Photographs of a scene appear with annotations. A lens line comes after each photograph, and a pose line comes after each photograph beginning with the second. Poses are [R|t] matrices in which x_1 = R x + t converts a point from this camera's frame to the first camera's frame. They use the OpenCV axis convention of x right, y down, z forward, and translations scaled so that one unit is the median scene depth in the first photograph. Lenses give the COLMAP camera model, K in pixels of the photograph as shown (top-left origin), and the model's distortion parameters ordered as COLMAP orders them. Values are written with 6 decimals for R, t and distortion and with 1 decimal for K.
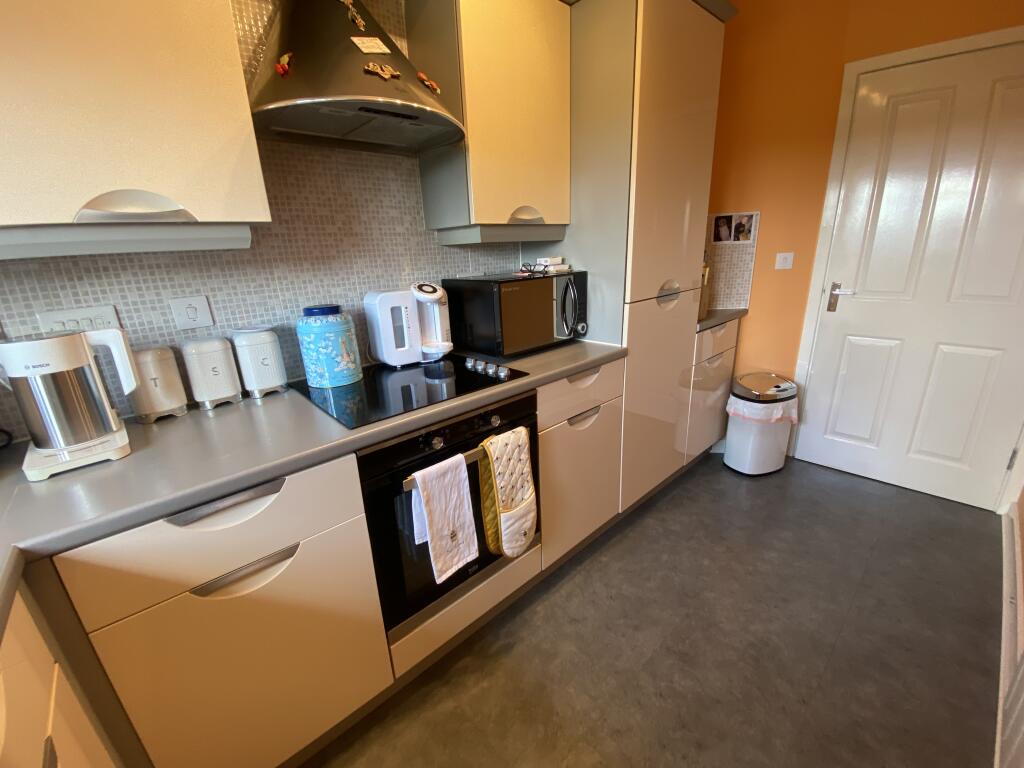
lens RADIAL K [[420.6, 0, 505.1], [0, 420.6, 386.5], [0, 0, 1]] dist [0.017189, -0.019543]
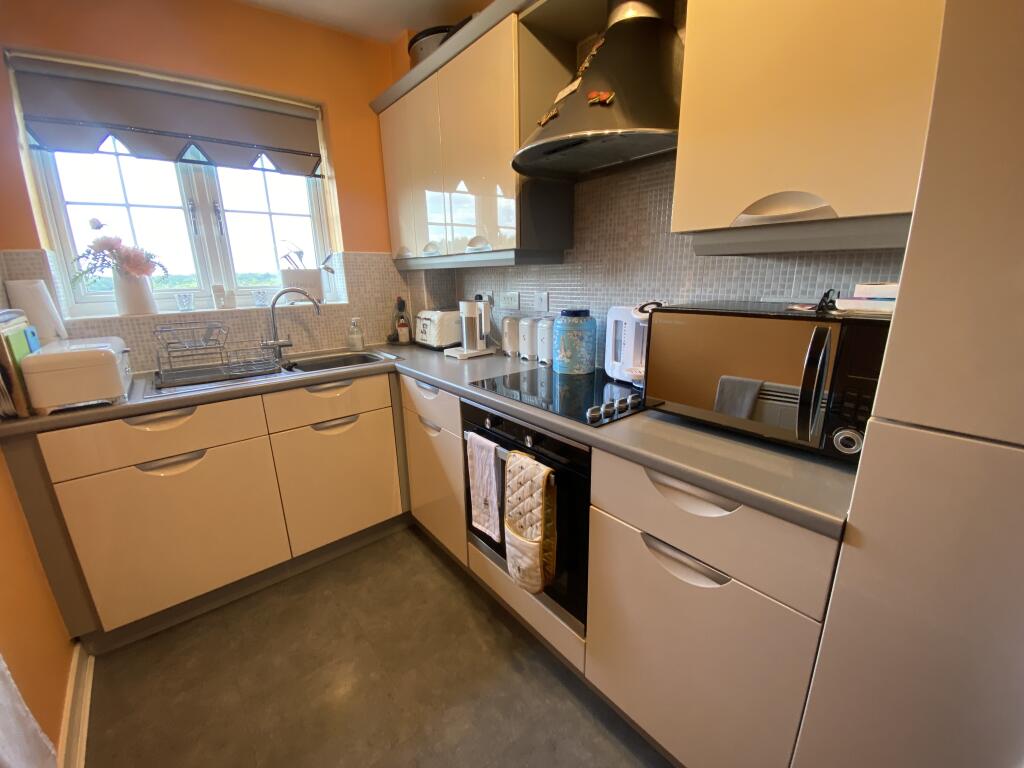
lens RADIAL K [[420.6, 0, 505.1], [0, 420.6, 386.5], [0, 0, 1]] dist [0.017189, -0.019543]
pose [[-0.067870, 0.300841, -0.951256, 0.775368], [-0.280428, 0.909264, 0.307569, -0.285959], [0.957473, 0.287633, 0.022653, 0.780384]]
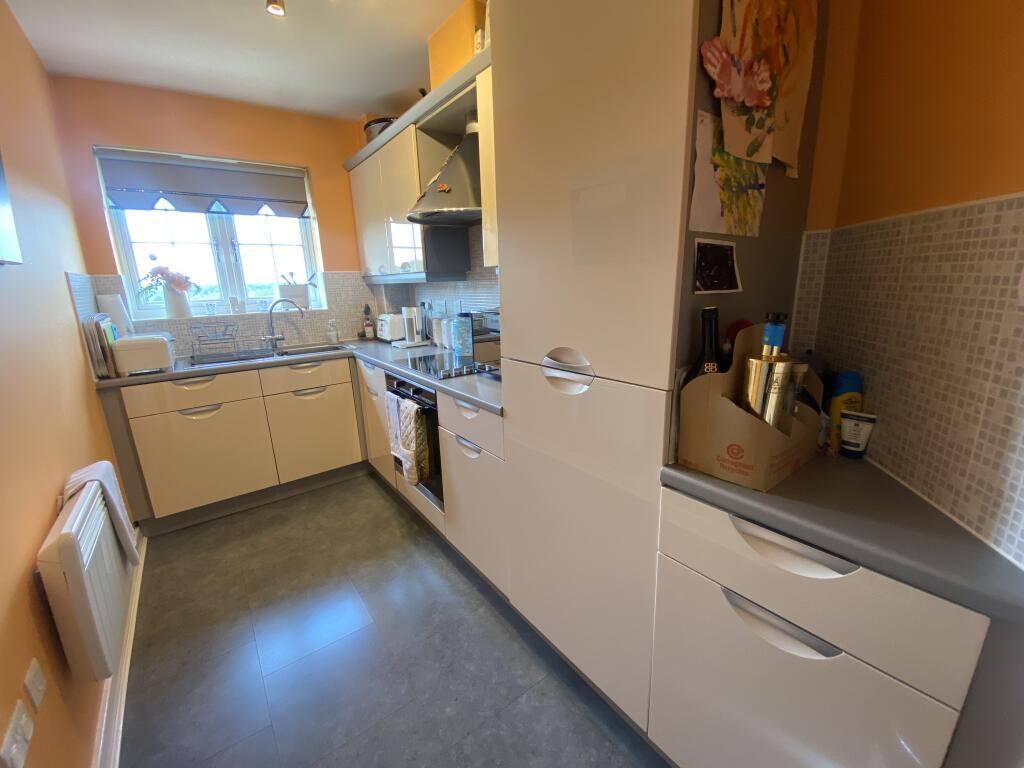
lens RADIAL K [[420.6, 0, 505.1], [0, 420.6, 386.5], [0, 0, 1]] dist [0.017189, -0.019543]
pose [[-0.112935, 0.286237, -0.951480, 1.296069], [-0.267436, 0.913510, 0.306557, -0.467410], [0.956935, 0.289081, -0.026617, 1.219498]]
